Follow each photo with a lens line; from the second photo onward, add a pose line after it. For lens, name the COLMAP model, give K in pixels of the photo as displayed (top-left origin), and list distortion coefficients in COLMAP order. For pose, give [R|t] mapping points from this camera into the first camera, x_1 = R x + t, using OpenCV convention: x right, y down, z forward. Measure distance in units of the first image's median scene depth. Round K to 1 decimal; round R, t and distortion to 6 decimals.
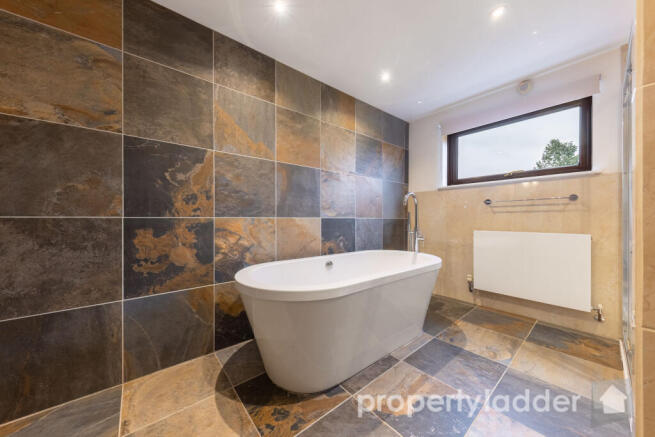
lens RADIAL K [[227.0, 0, 327.9], [0, 227.0, 220.9], [0, 0, 1]] dist [0.001216, -0.000141]
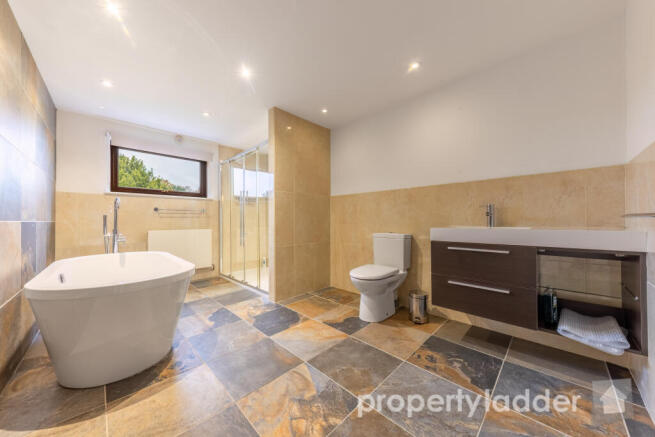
lens RADIAL K [[227.0, 0, 327.7], [0, 227.0, 219.3], [0, 0, 1]] dist [0.001216, -0.000141]
pose [[-0.090492, 0.009022, 0.995856, -0.946866], [0.011661, 0.999900, -0.007999, -0.002190], [-0.995829, 0.010889, -0.090588, 0.117497]]
